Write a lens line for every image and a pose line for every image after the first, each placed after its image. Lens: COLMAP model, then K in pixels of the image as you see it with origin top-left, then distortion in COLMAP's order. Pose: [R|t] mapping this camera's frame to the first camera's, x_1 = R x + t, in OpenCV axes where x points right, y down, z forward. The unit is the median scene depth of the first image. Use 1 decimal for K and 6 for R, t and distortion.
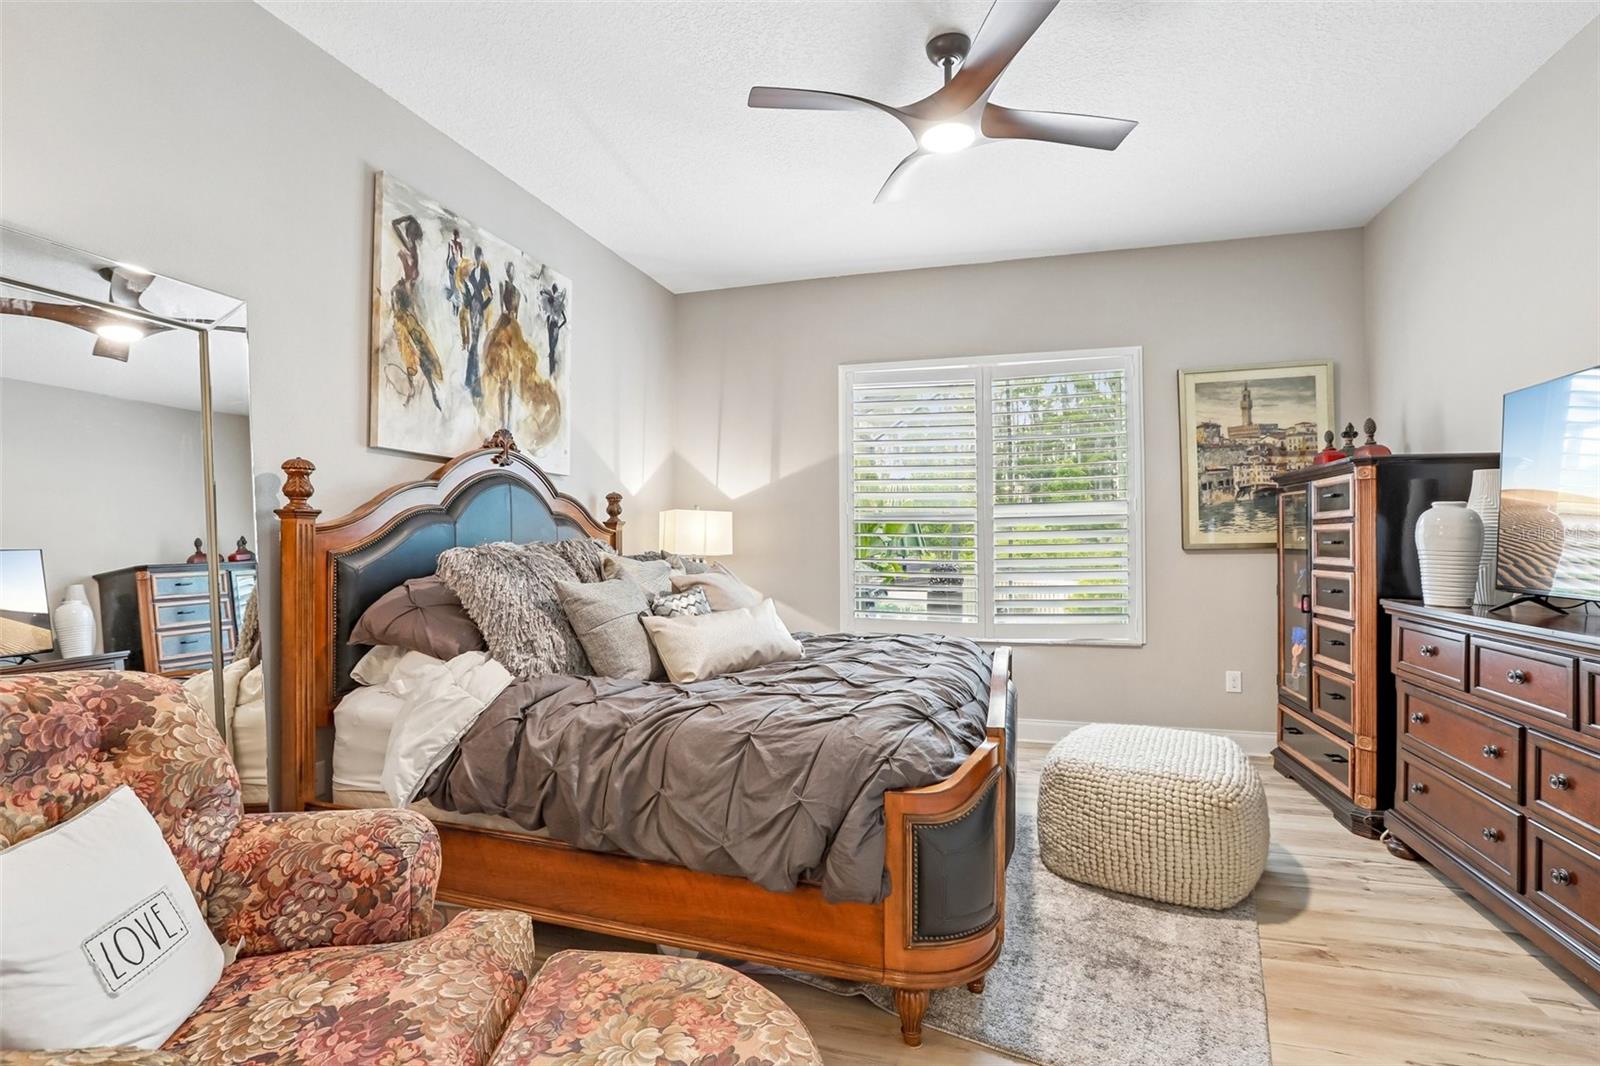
lens RADIAL K [[748.4, 0, 800.0], [0, 748.4, 533.0], [0, 0, 1]] dist [-0.016754, -0.000068]
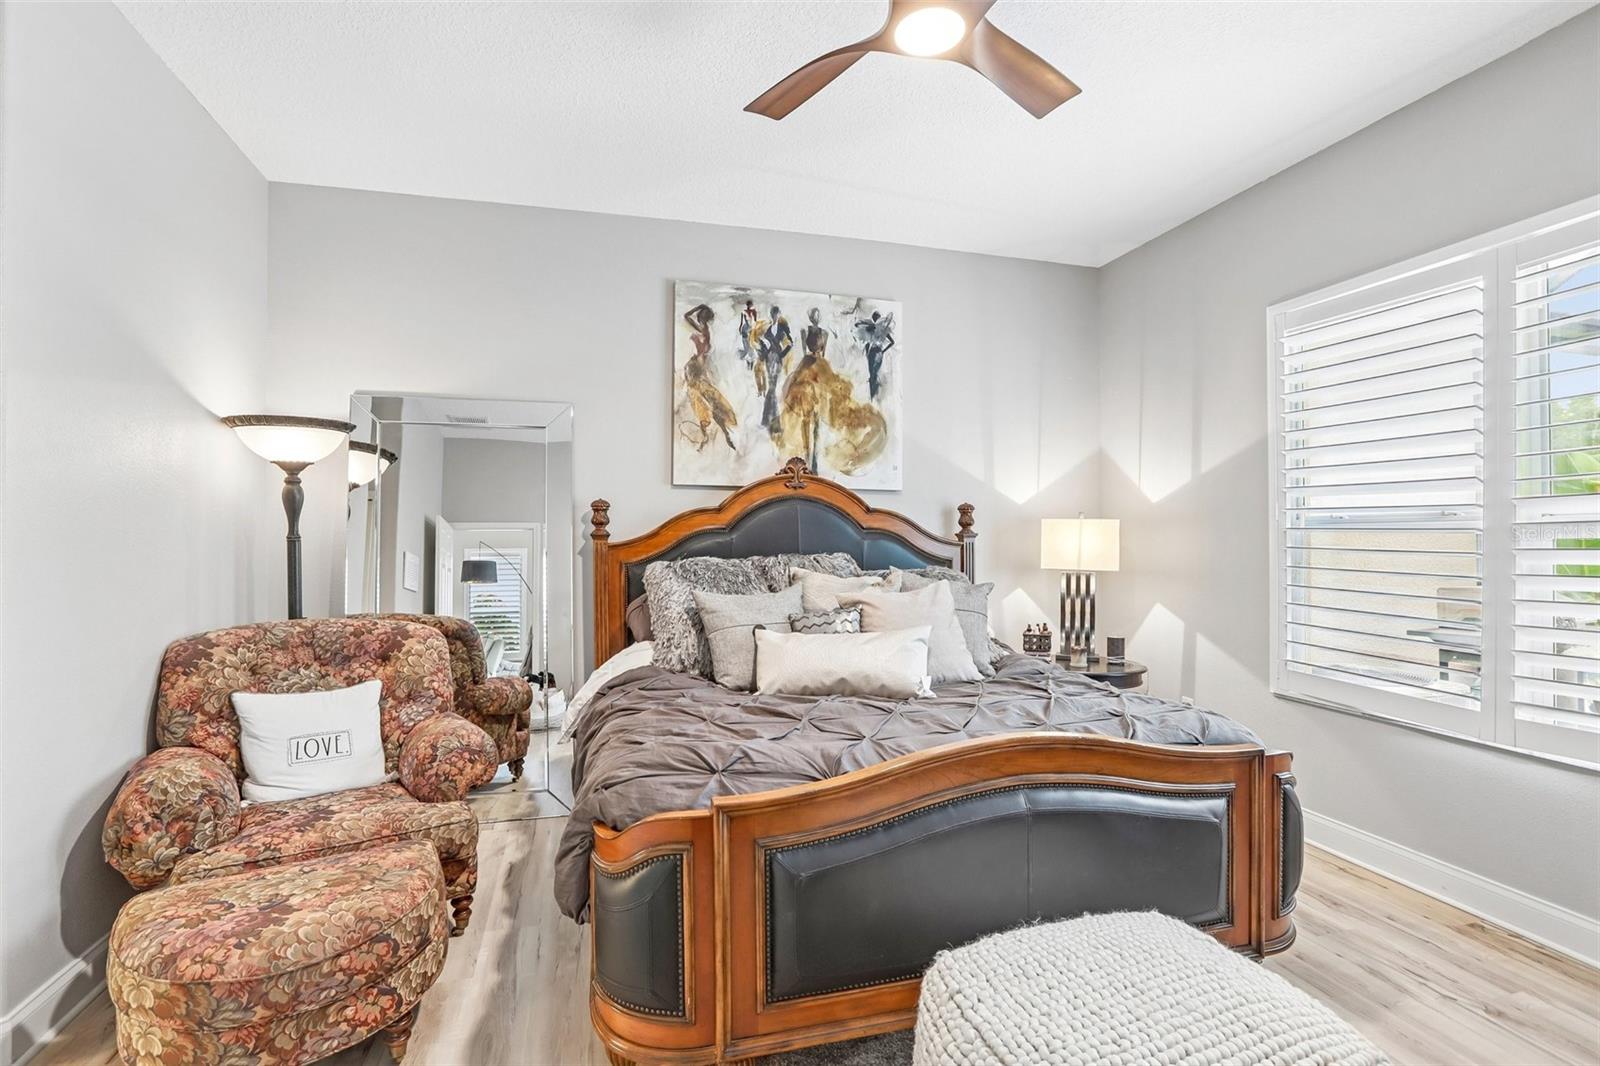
lens RADIAL K [[756.5, 0, 799.0], [0, 756.5, 538.2], [0, 0, 1]] dist [-0.053500, 0.000279]
pose [[0.532862, -0.001033, -0.846202, 0.606932], [0.006258, 0.999977, 0.002720, -0.017189], [0.846179, -0.006745, 0.532856, 0.388179]]
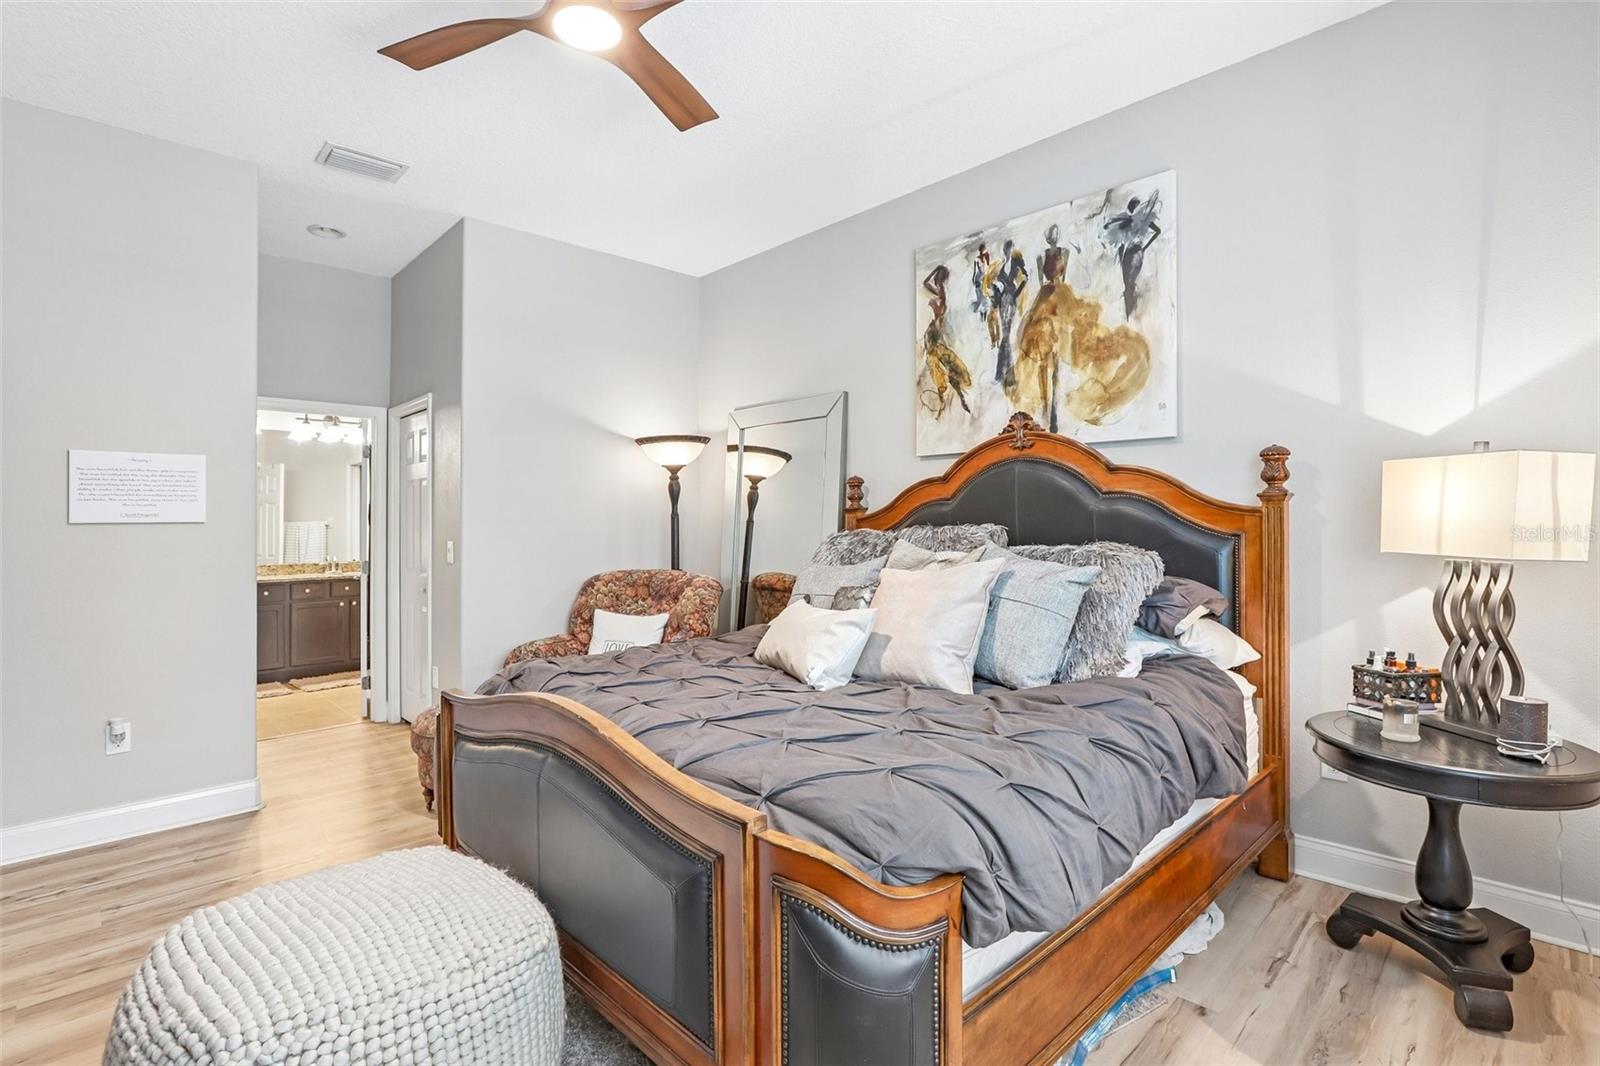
lens RADIAL K [[750.6, 0, 829.1], [0, 750.6, 540.7], [0, 0, 1]] dist [-0.052361, 0.038498]
pose [[-0.457727, 0.000169, -0.889093, 0.594948], [0.003184, 0.999994, -0.001450, 0.030691], [0.889087, -0.003495, -0.457724, 1.248701]]
